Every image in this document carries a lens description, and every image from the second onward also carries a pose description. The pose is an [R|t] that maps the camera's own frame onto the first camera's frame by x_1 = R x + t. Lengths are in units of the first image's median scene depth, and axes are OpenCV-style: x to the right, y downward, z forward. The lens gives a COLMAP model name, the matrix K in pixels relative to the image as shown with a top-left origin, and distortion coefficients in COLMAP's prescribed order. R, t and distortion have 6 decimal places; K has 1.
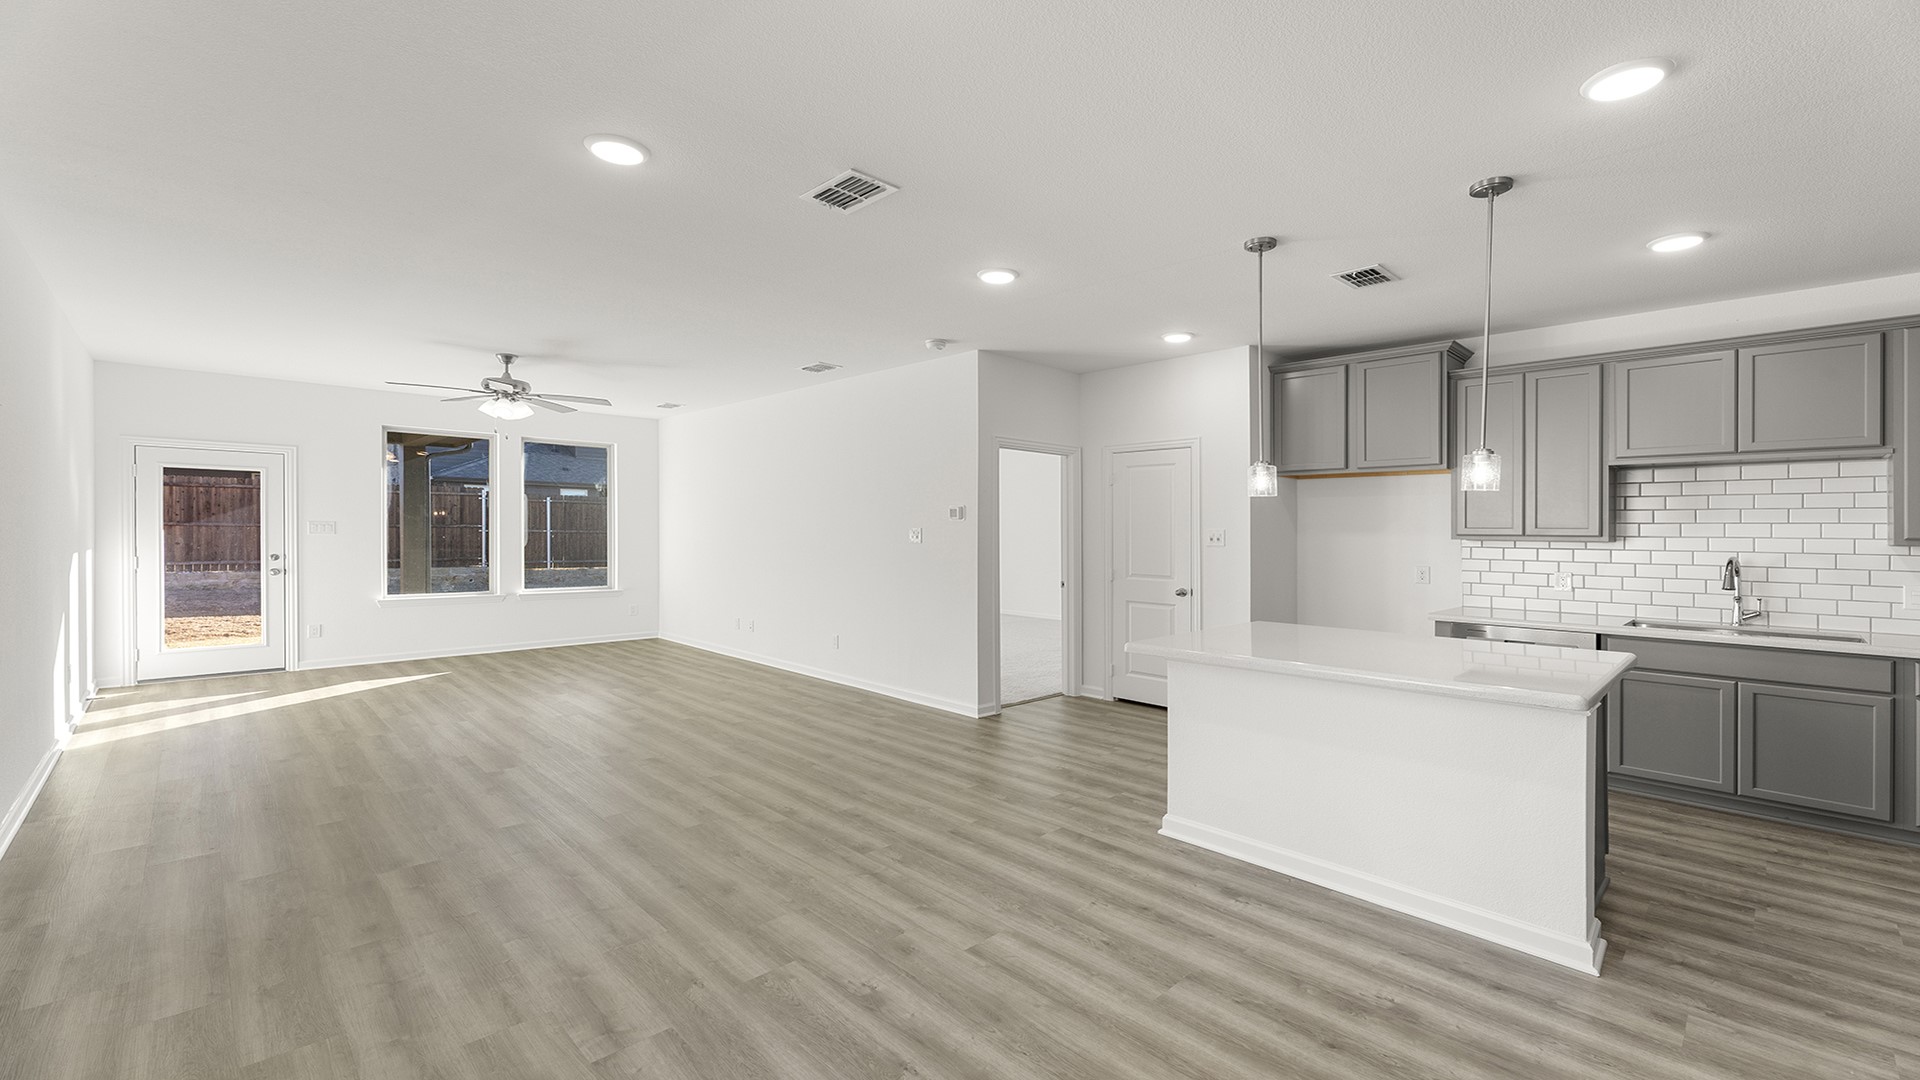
lens RADIAL K [[790.6, 0, 960.0], [0, 790.6, 540.0], [0, 0, 1]] dist [0.001658, 0.000207]
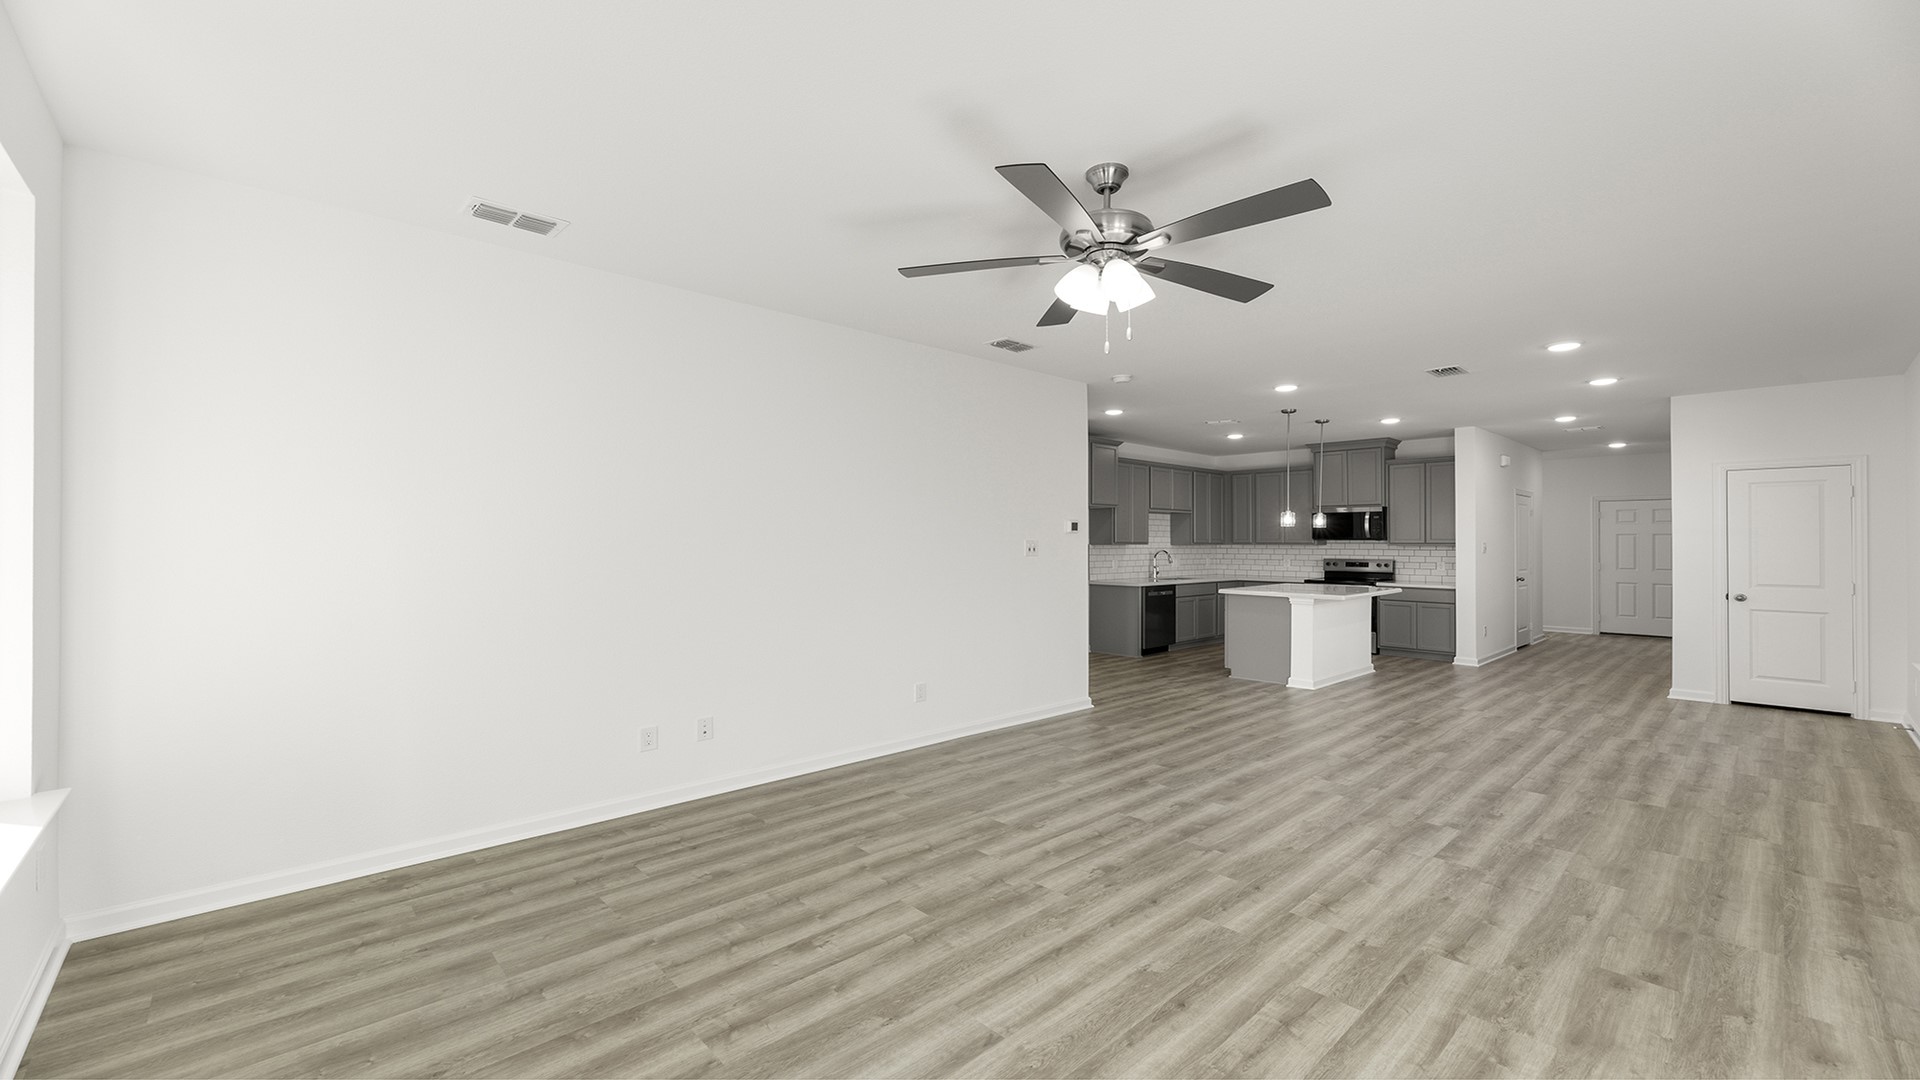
lens RADIAL K [[838.5, 0, 927.3], [0, 838.5, 532.9], [0, 0, 1]] dist [0.001020, 0.000218]
pose [[-0.008298, -0.000459, 0.999965, -1.775769], [0.006349, 0.999980, 0.000512, -0.041722], [-0.999945, 0.006353, -0.008295, 1.867226]]
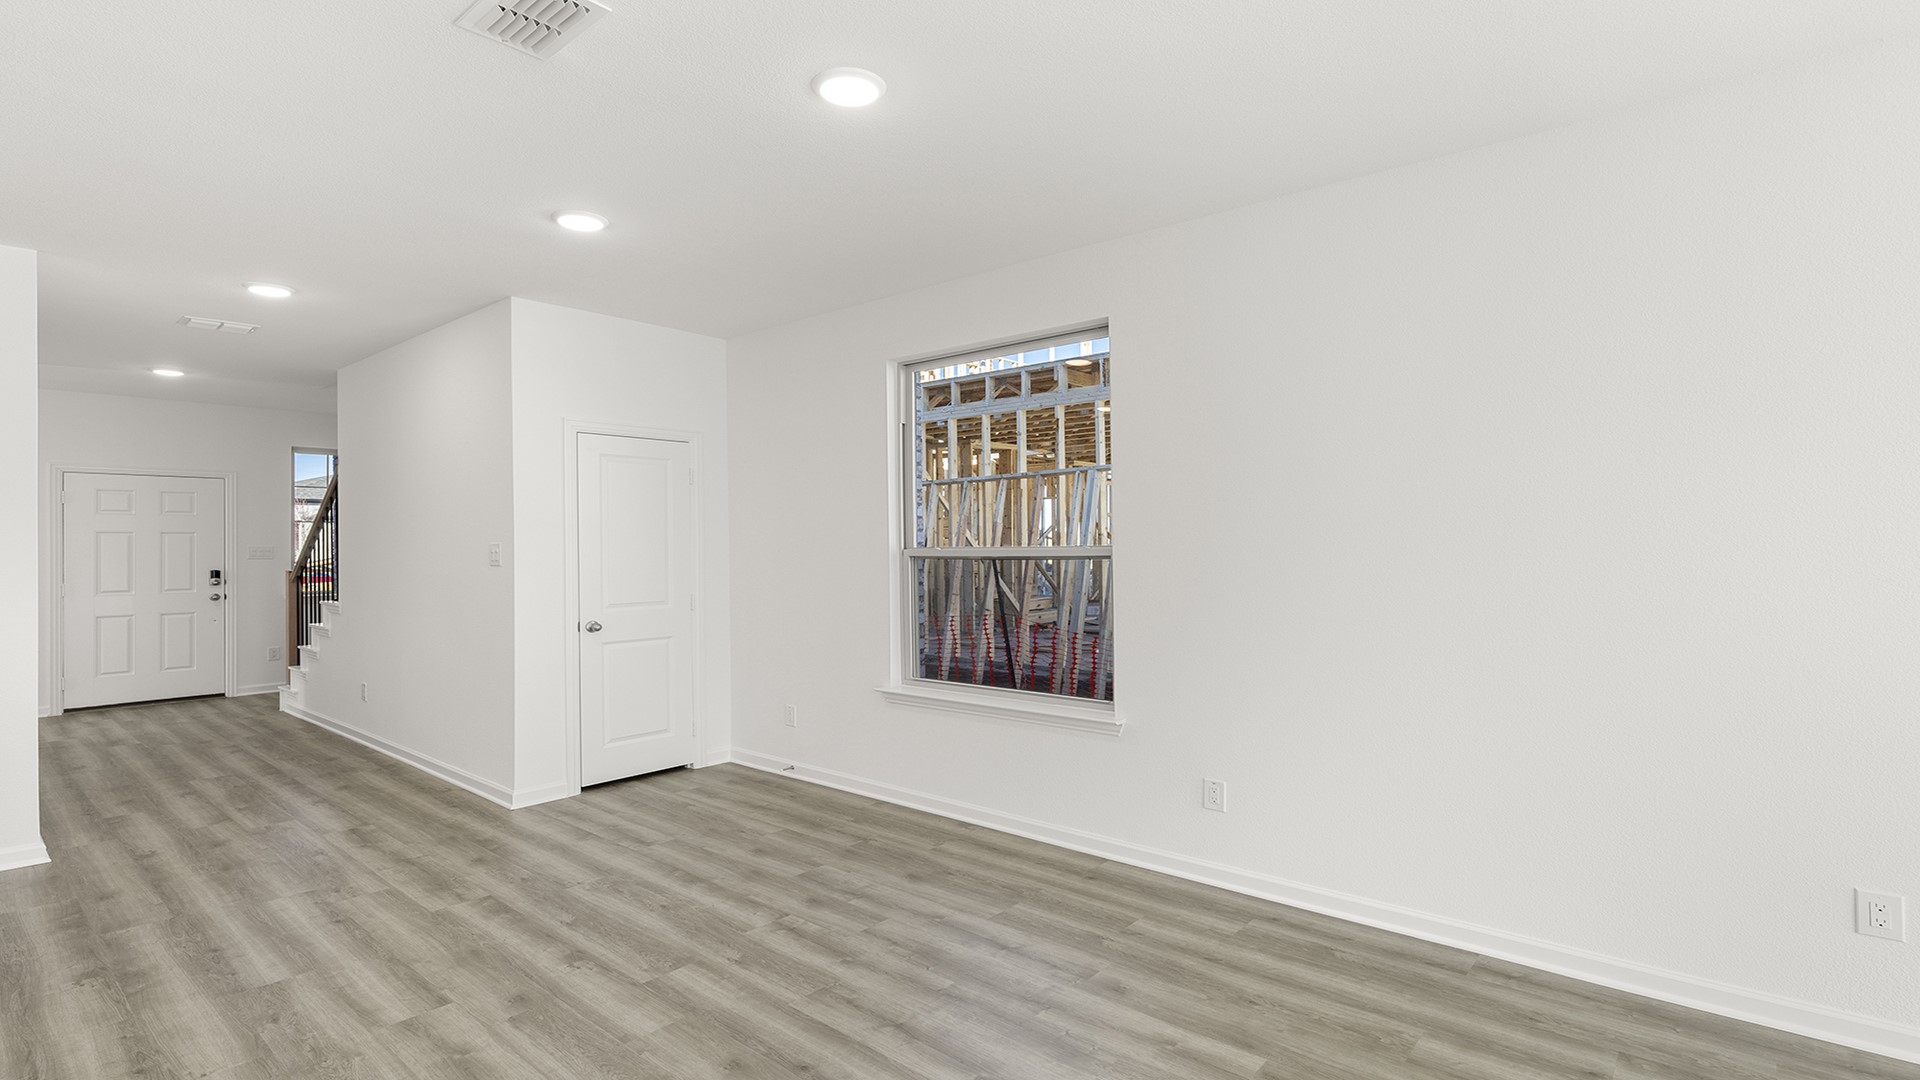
lens RADIAL K [[913.6, 0, 997.9], [0, 913.6, 539.5], [0, 0, 1]] dist [0.002372, 0.000327]
pose [[-0.991085, -0.002948, -0.133201, -0.329923], [-0.004439, 0.999931, 0.010901, -0.031397], [0.133160, 0.011395, -0.991029, 1.454037]]
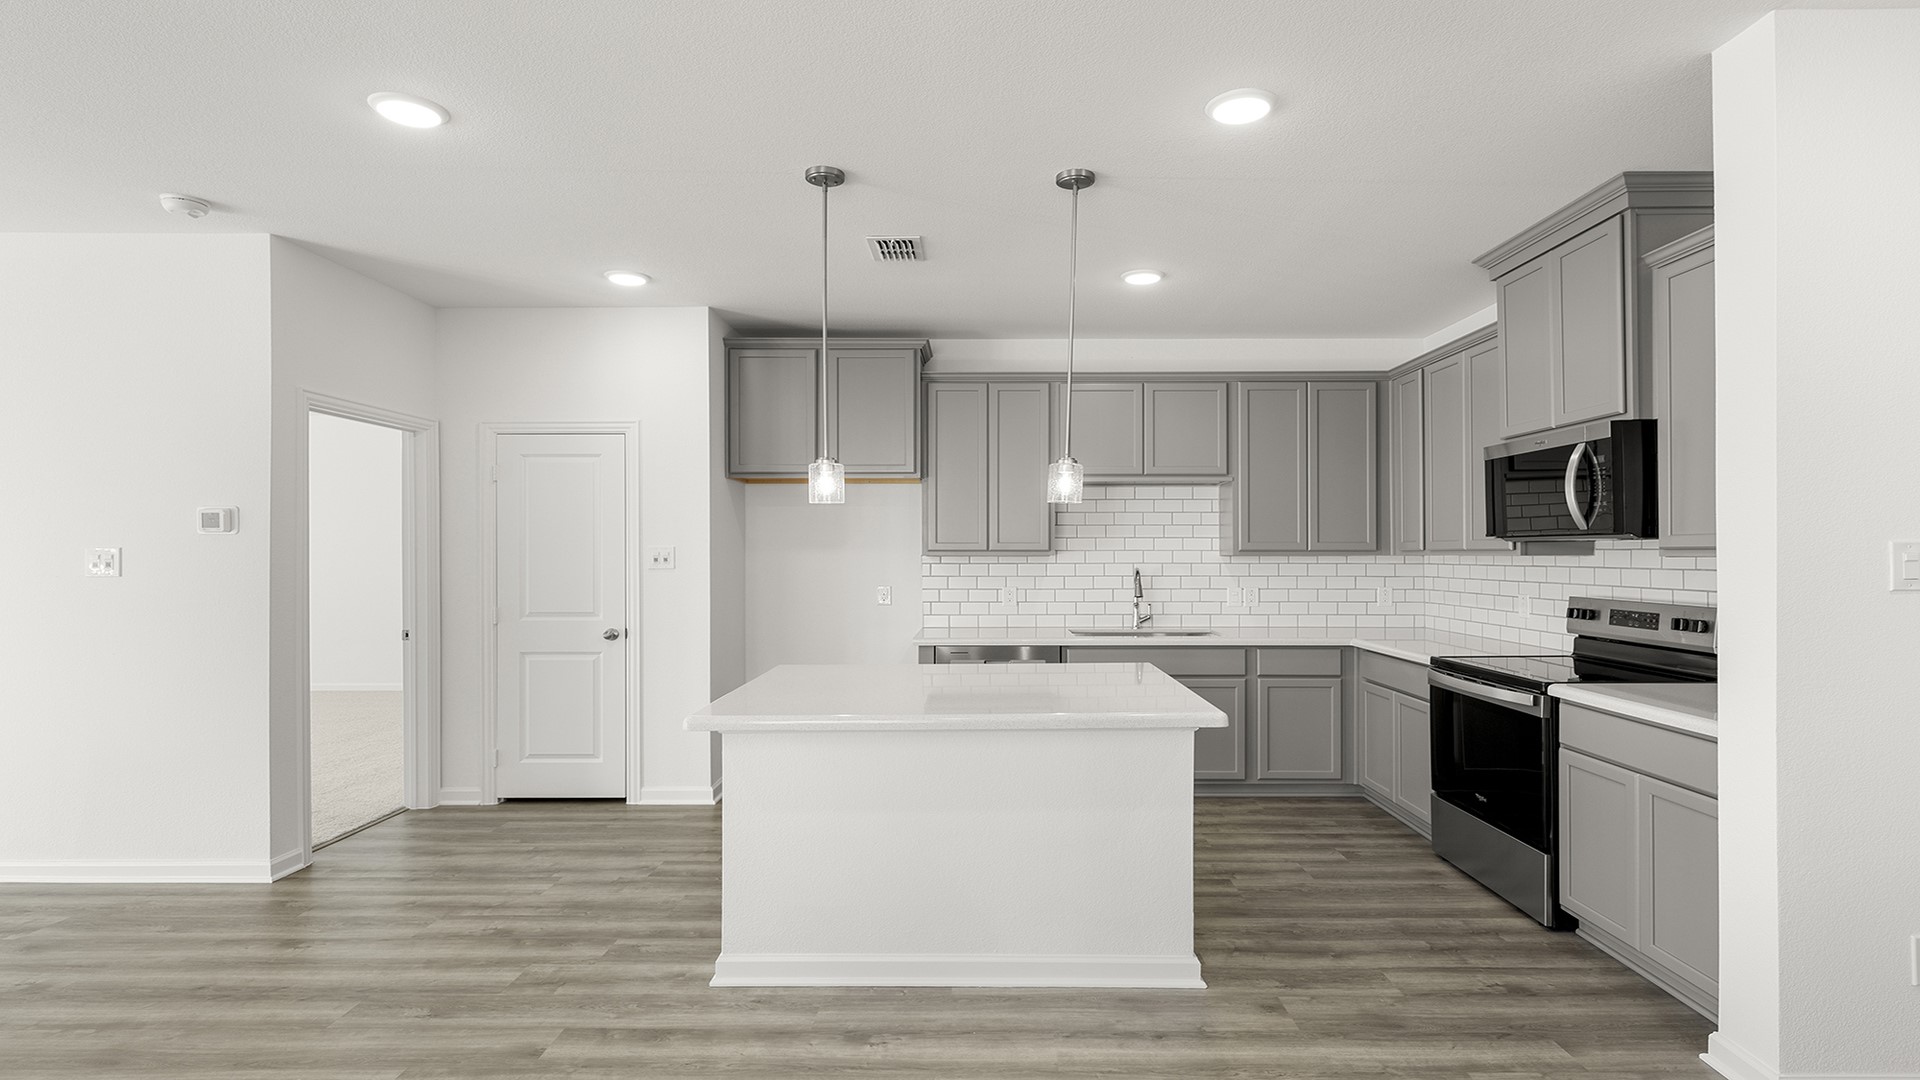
lens RADIAL K [[971.7, 0, 994.5], [0, 971.7, 547.0], [0, 0, 1]] dist [0.002292, 0.000422]
pose [[0.698364, -0.007705, 0.715701, -0.167171], [0.016113, 0.999858, -0.004958, -0.004935], [-0.715561, 0.014995, 0.698389, 0.203981]]
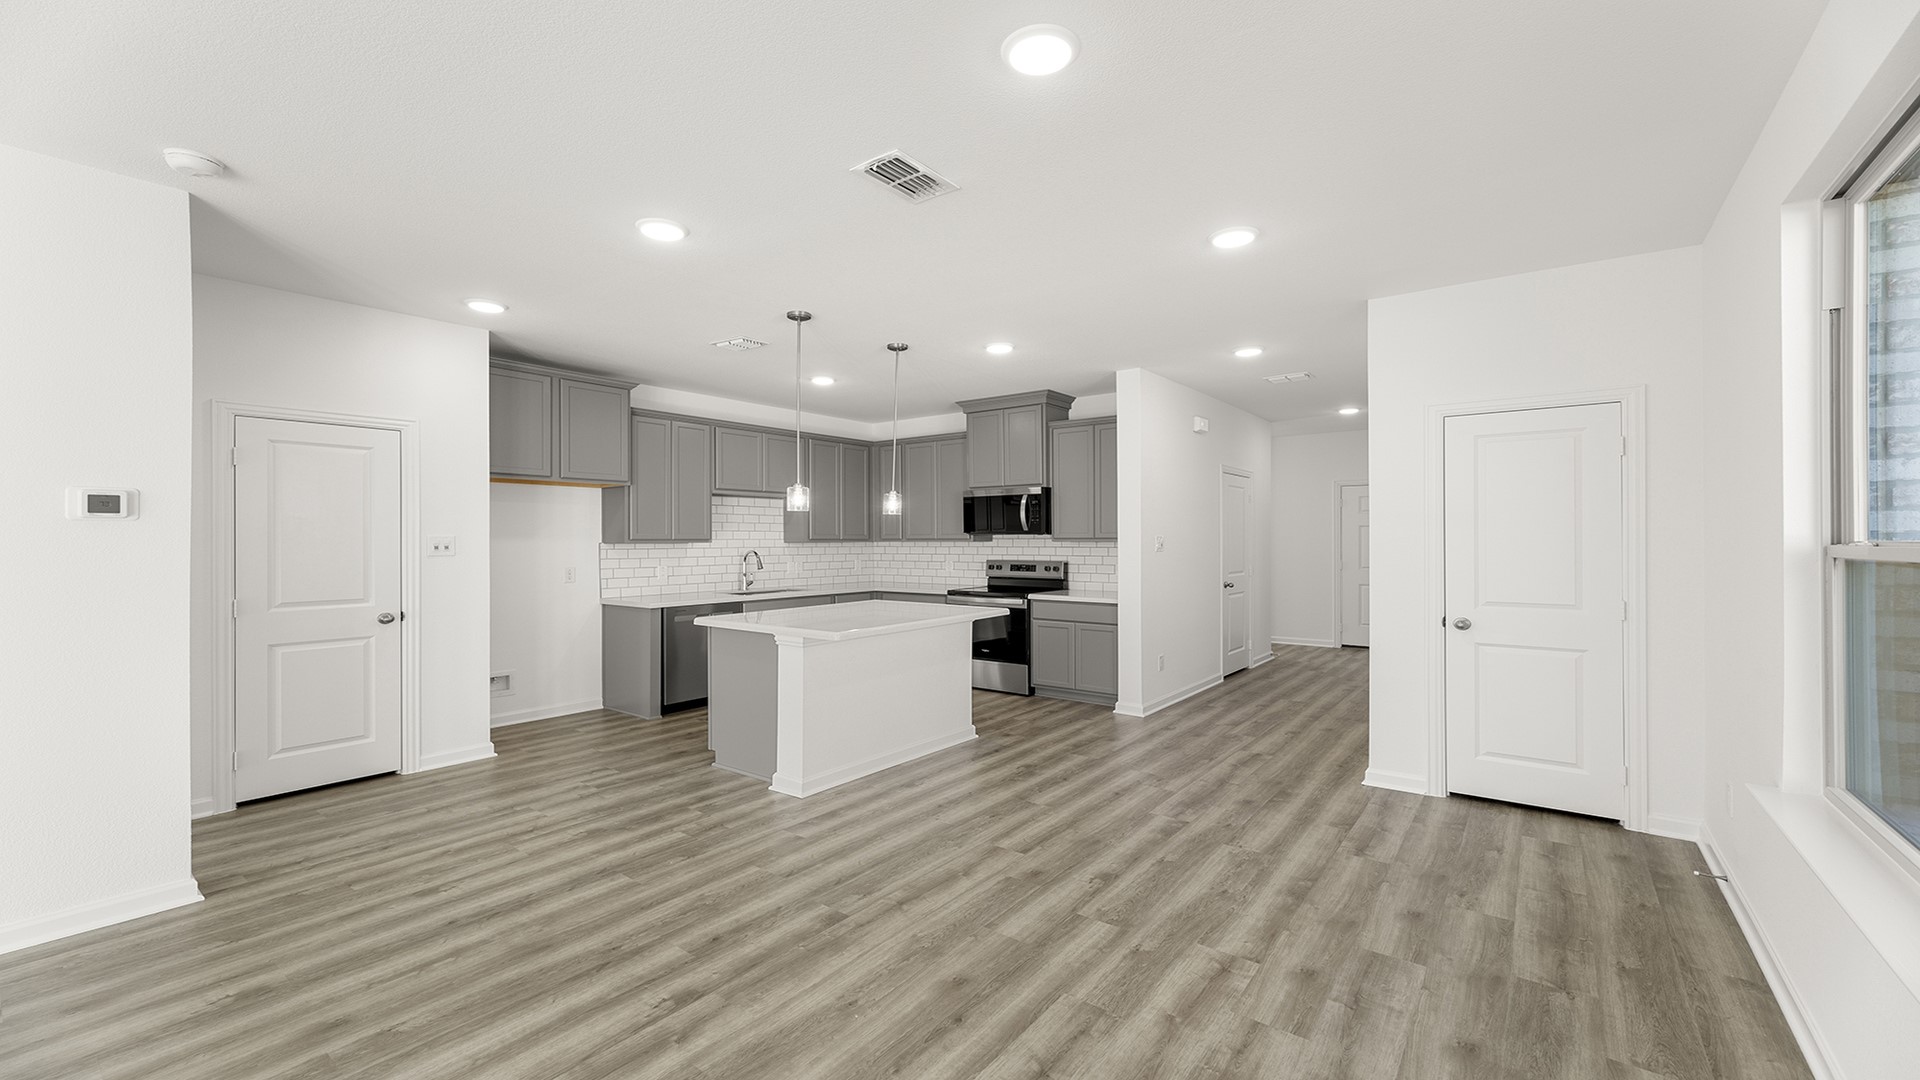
lens RADIAL K [[790.6, 0, 960.0], [0, 790.6, 540.0], [0, 0, 1]] dist [0.001658, 0.000207]
pose [[-0.166238, -0.011054, 0.986024, -0.865931], [0.010664, 0.999859, 0.013008, -0.020425], [-0.986028, 0.012678, -0.166097, 0.891274]]
